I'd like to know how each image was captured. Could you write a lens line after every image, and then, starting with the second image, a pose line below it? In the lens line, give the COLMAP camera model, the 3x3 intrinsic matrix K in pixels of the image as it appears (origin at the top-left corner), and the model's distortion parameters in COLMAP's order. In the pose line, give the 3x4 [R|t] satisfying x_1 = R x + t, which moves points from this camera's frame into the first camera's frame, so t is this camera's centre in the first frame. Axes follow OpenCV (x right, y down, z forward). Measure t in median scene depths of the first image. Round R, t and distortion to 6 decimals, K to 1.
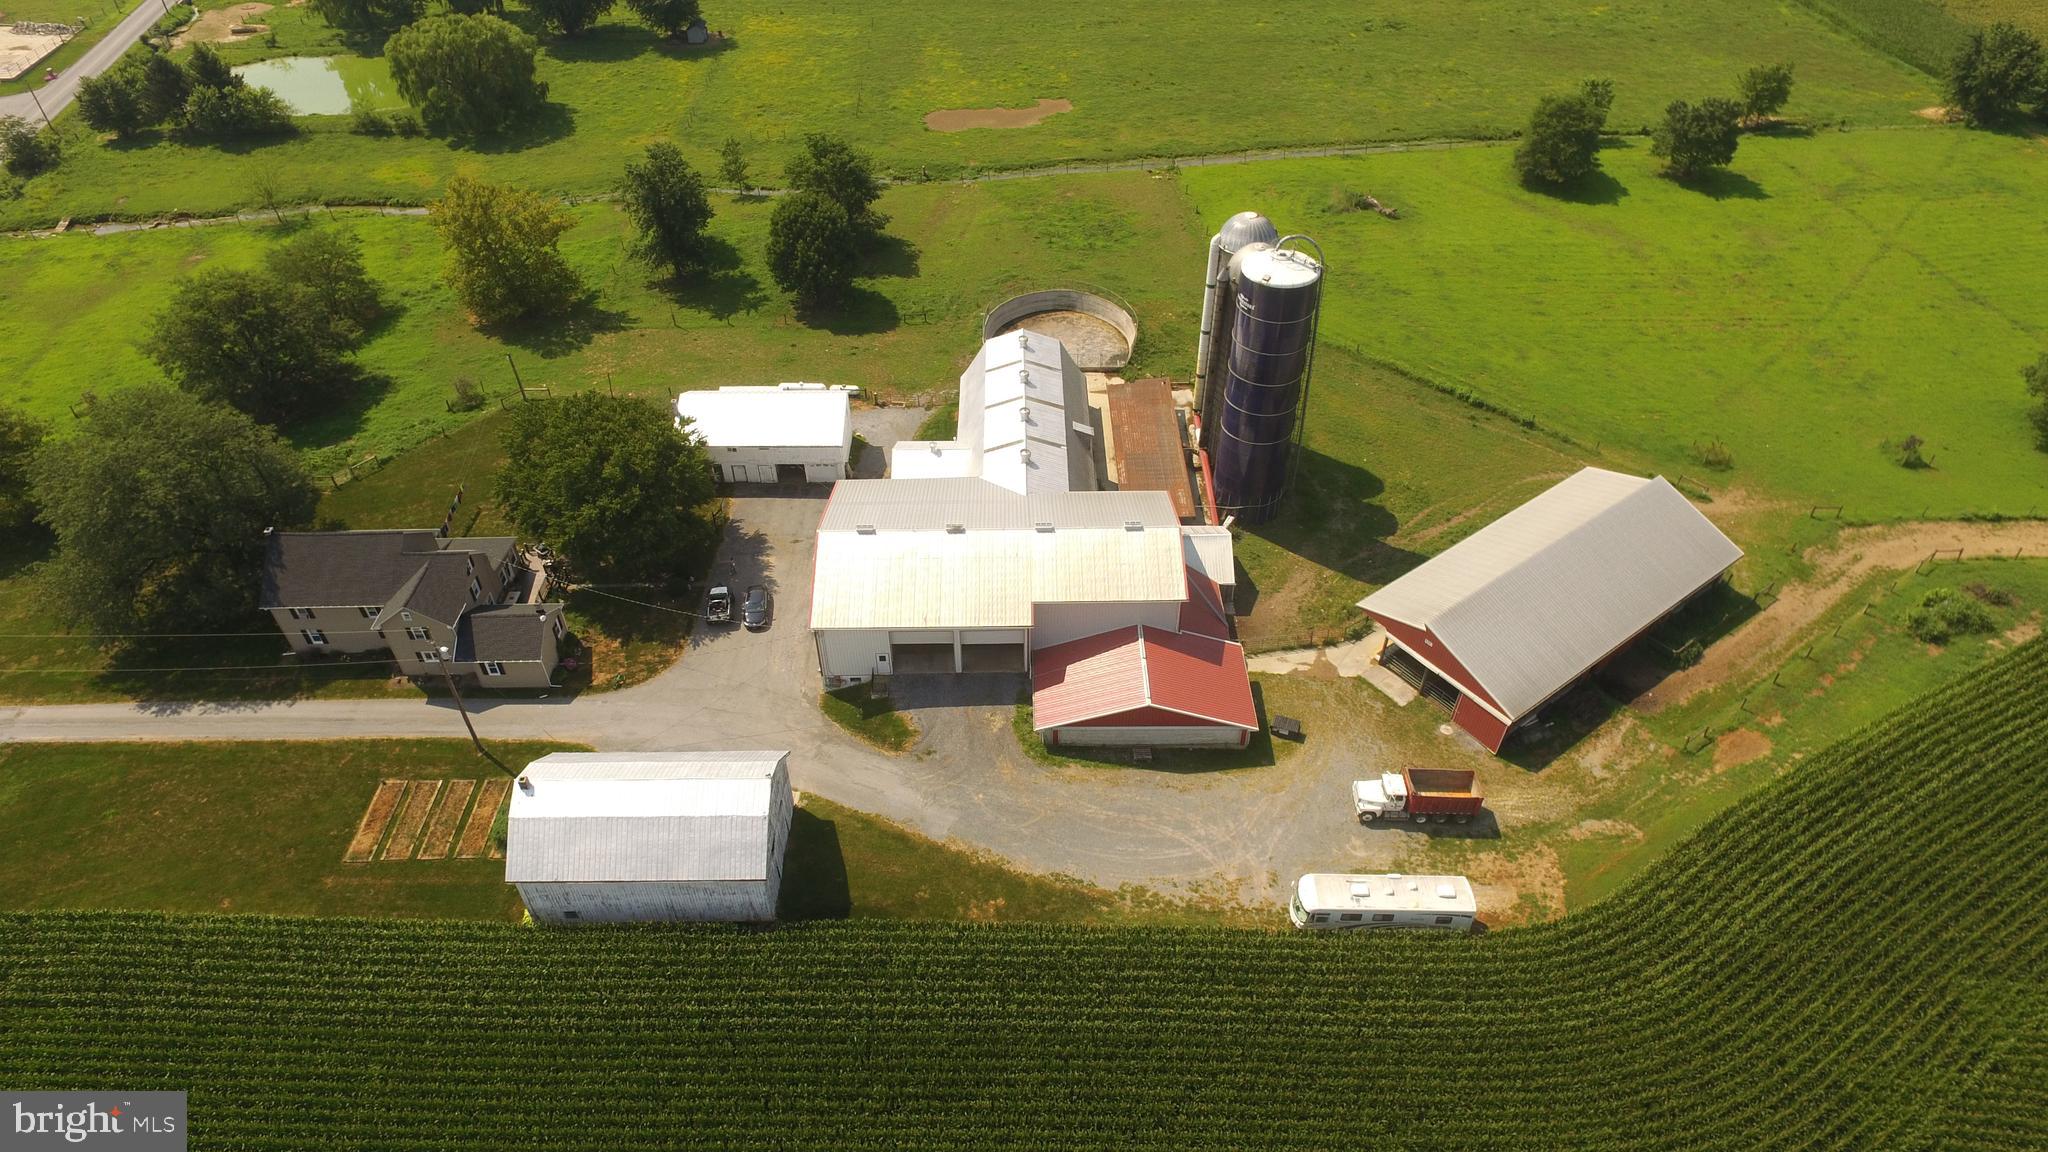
lens RADIAL K [[1193.6, 0, 1015.8], [0, 1193.6, 579.2], [0, 0, 1]] dist [-0.011605, 0.014783]
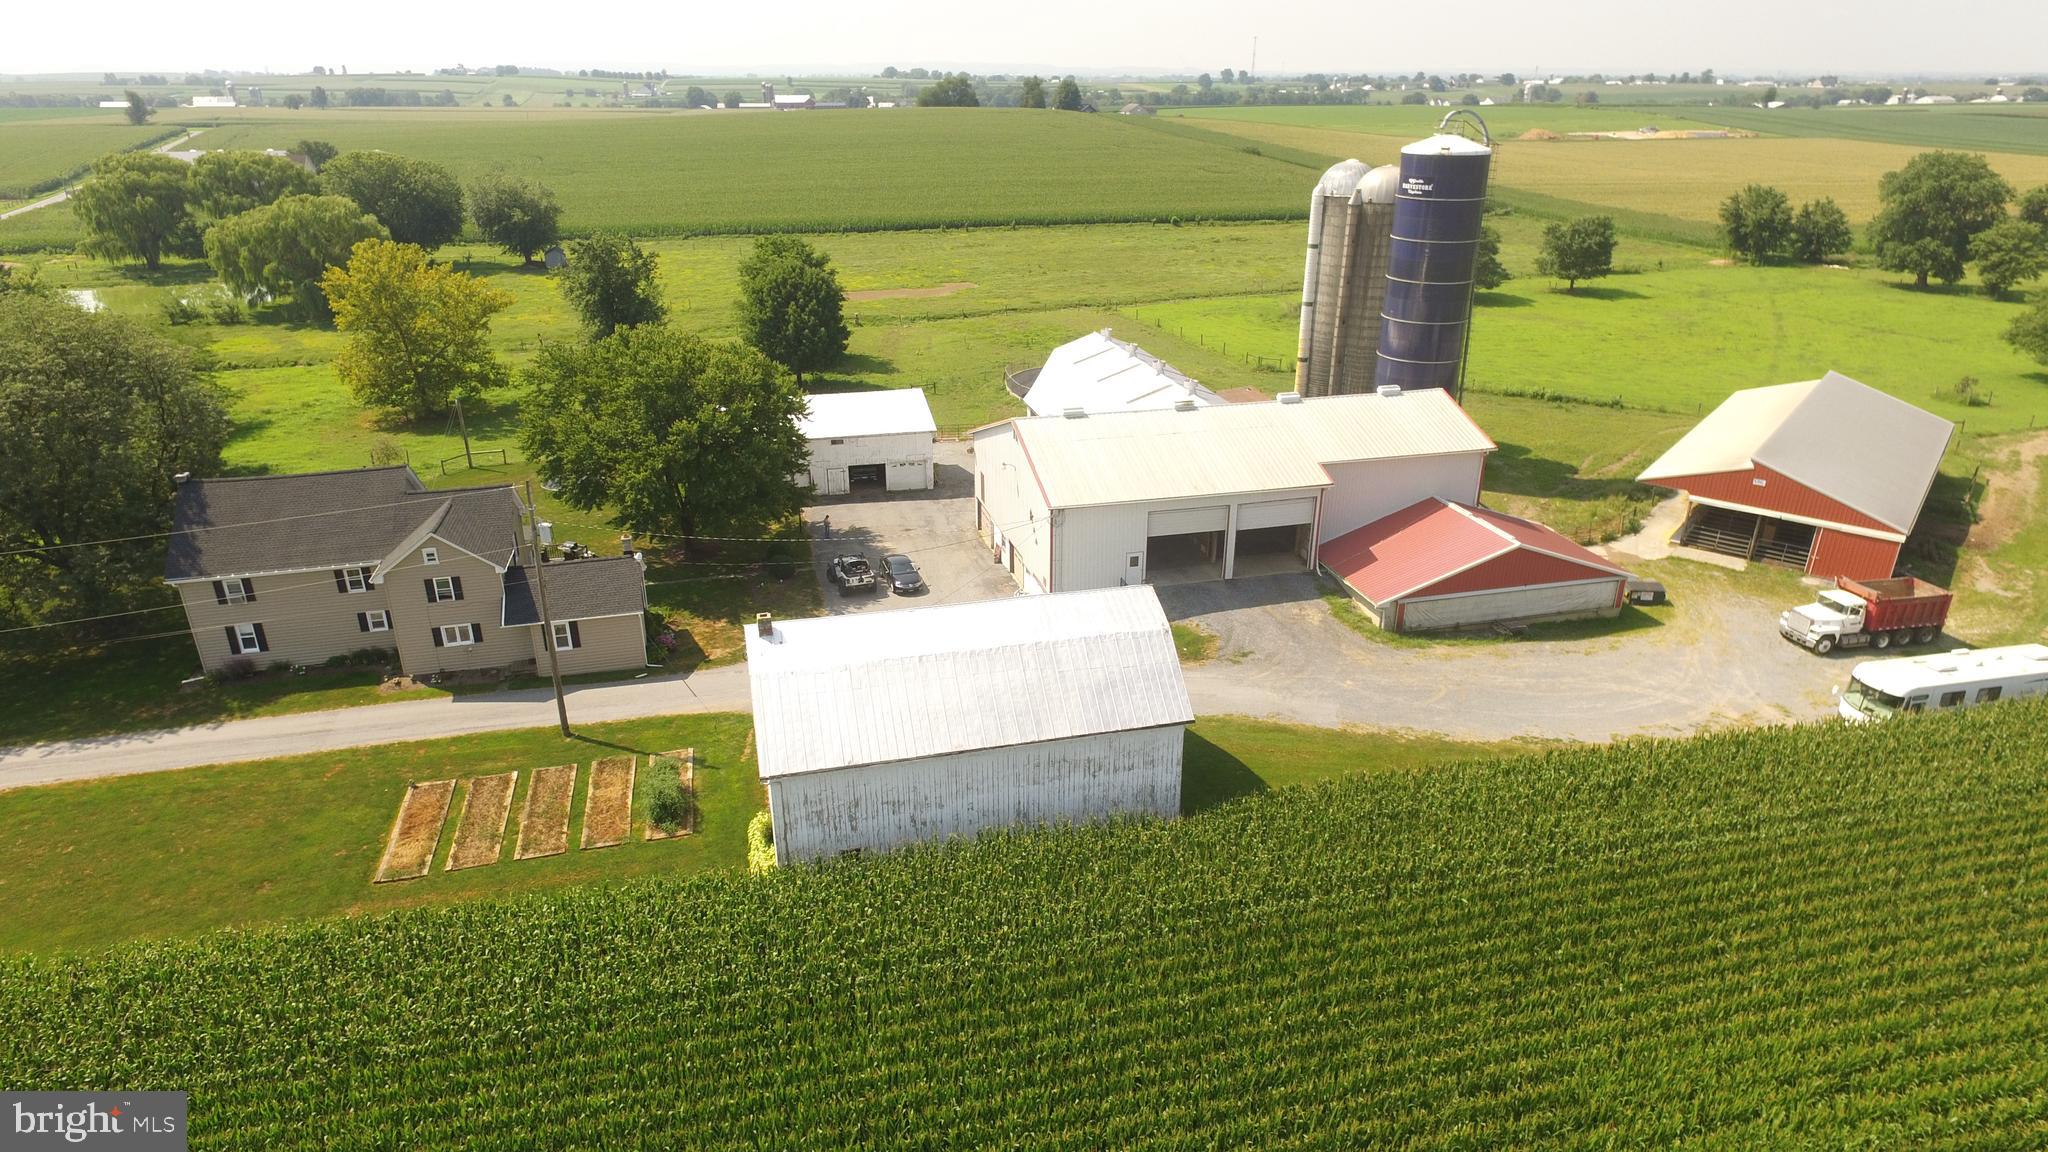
lens RADIAL K [[1193.6, 0, 1015.8], [0, 1193.6, 579.2], [0, 0, 1]] dist [-0.011605, 0.014783]
pose [[0.970955, -0.087429, 0.222716, -0.341096], [0.154207, 0.940392, -0.303123, 0.282752], [-0.182939, 0.328663, 0.926560, 0.338726]]
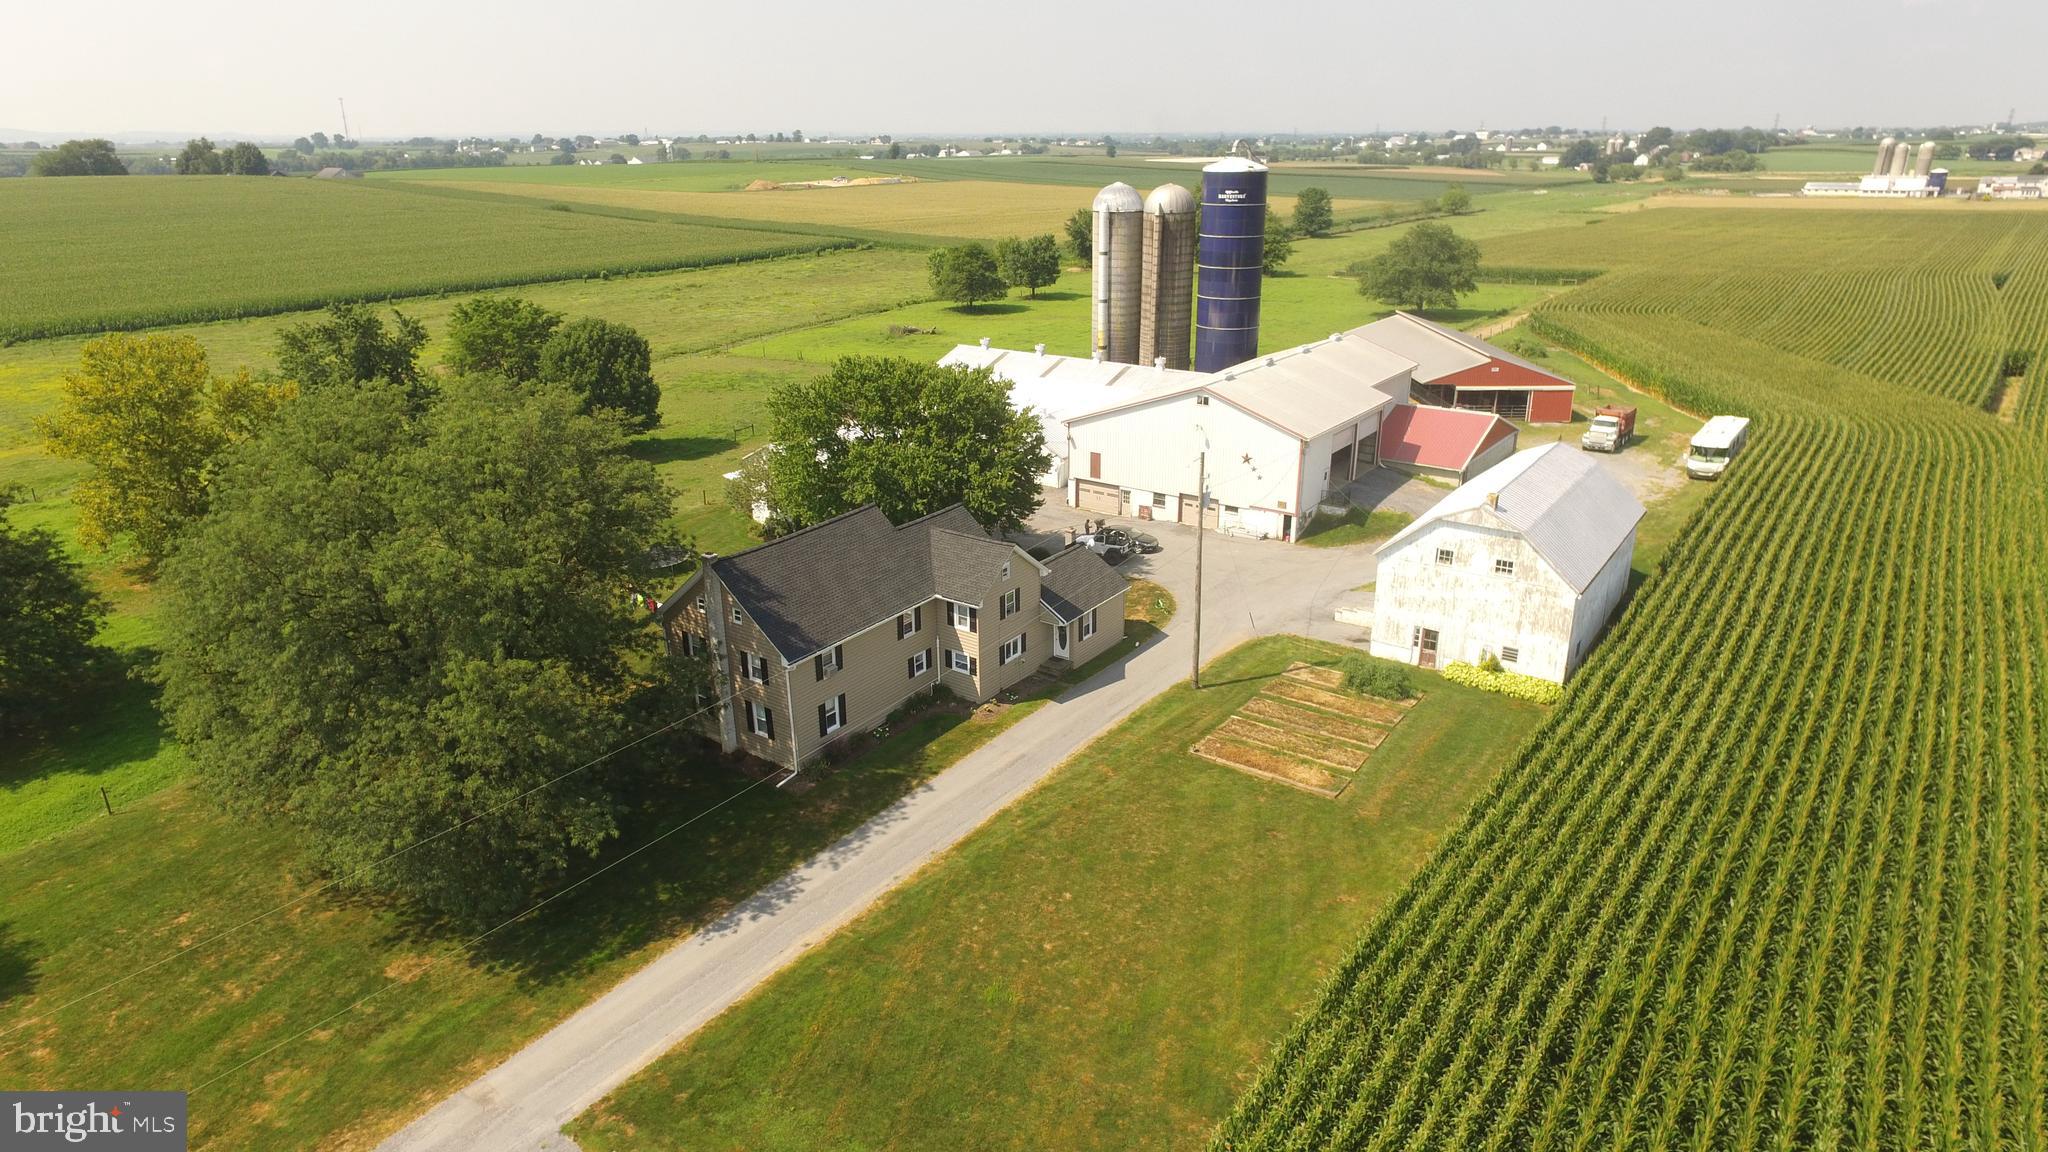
lens RADIAL K [[1193.6, 0, 1015.8], [0, 1193.6, 579.2], [0, 0, 1]] dist [-0.011605, 0.014783]
pose [[0.594914, -0.279604, 0.753590, -0.977492], [0.536639, 0.836157, -0.113406, 0.108770], [-0.598411, 0.471872, 0.647488, 0.568894]]
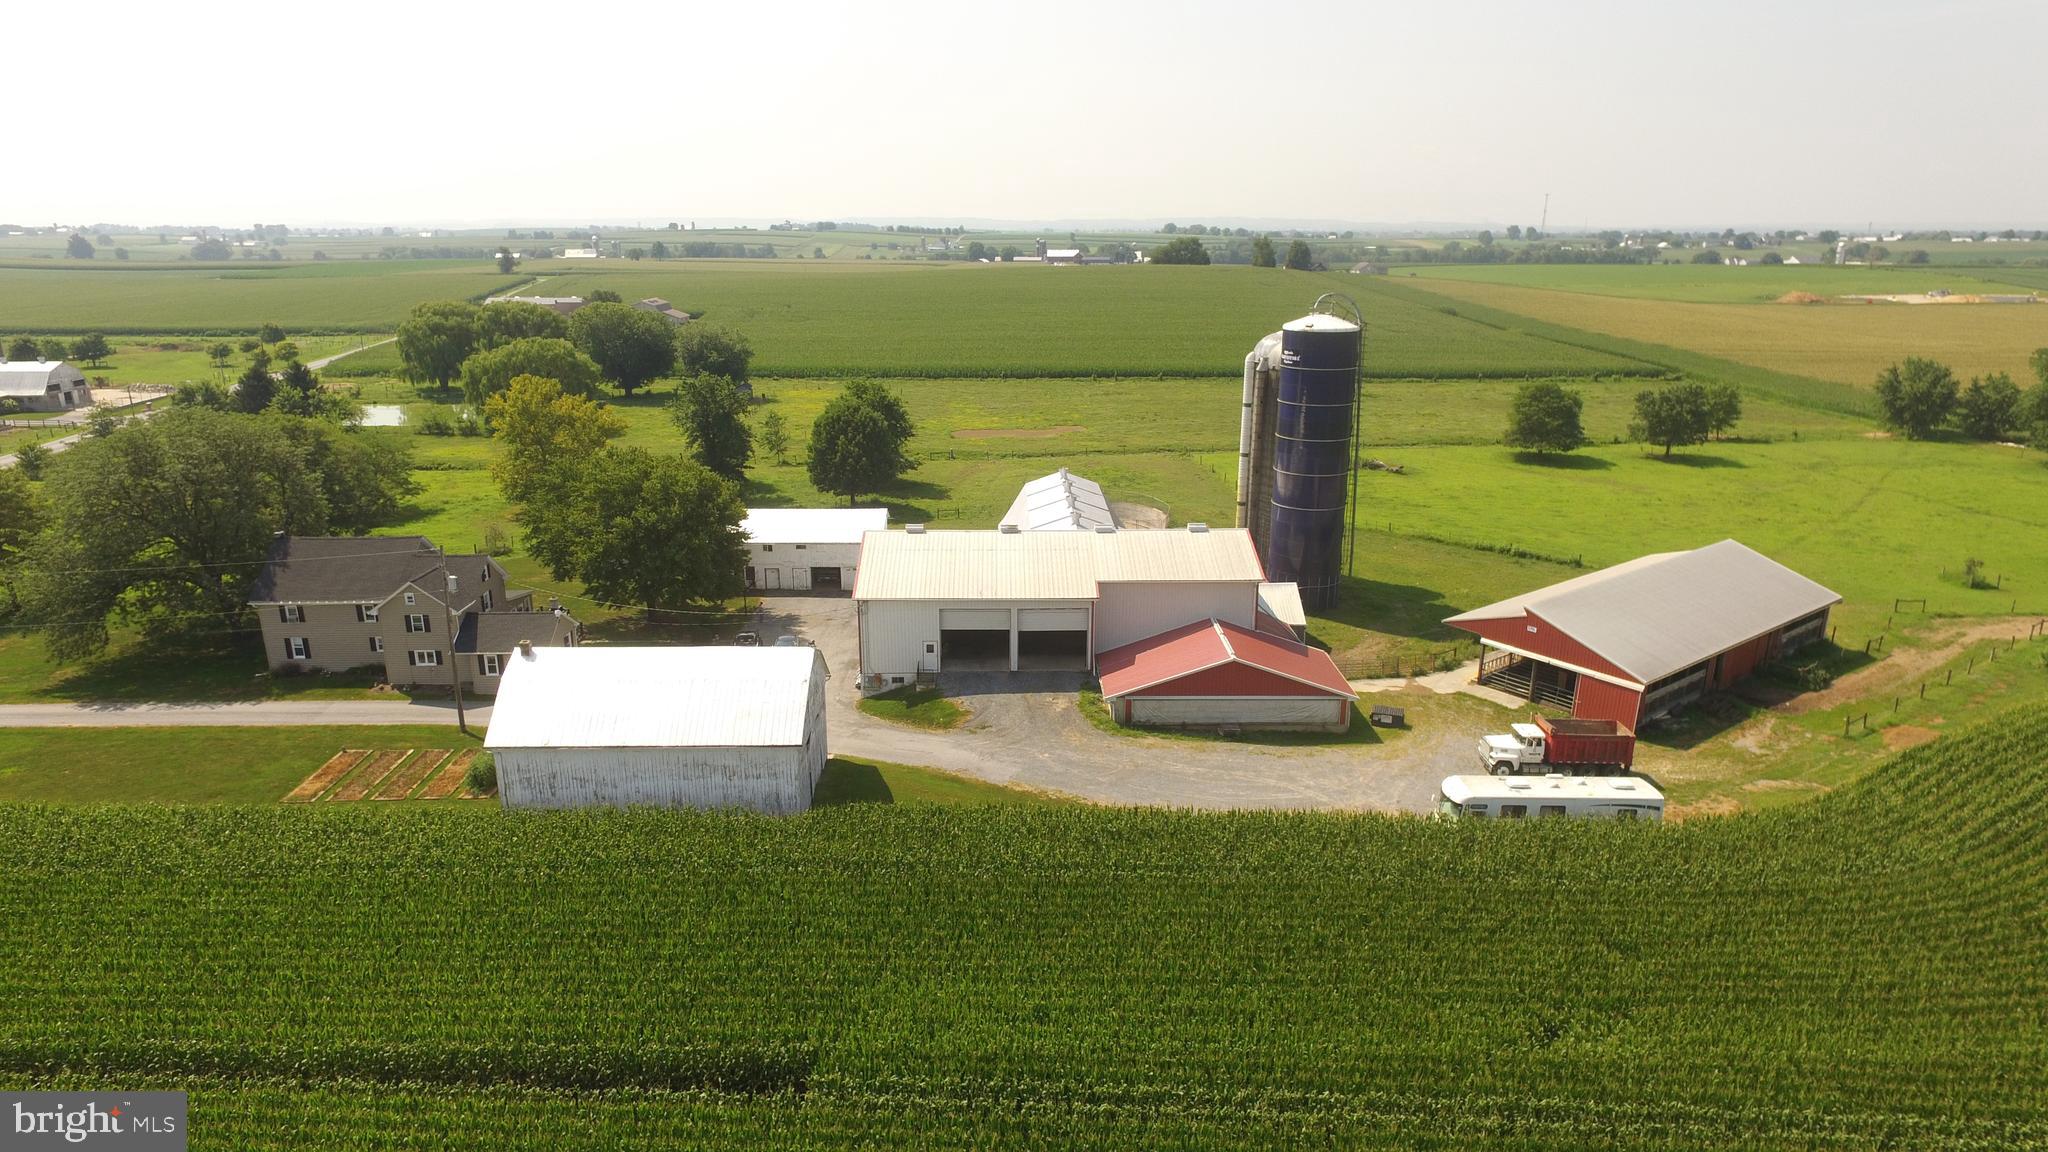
lens RADIAL K [[1193.6, 0, 1015.8], [0, 1193.6, 579.2], [0, 0, 1]] dist [-0.011605, 0.014783]
pose [[0.999943, 0.004936, 0.009448, -0.055298], [-0.000440, 0.904680, -0.426091, 0.397880], [-0.010650, 0.426063, 0.904631, 0.160822]]
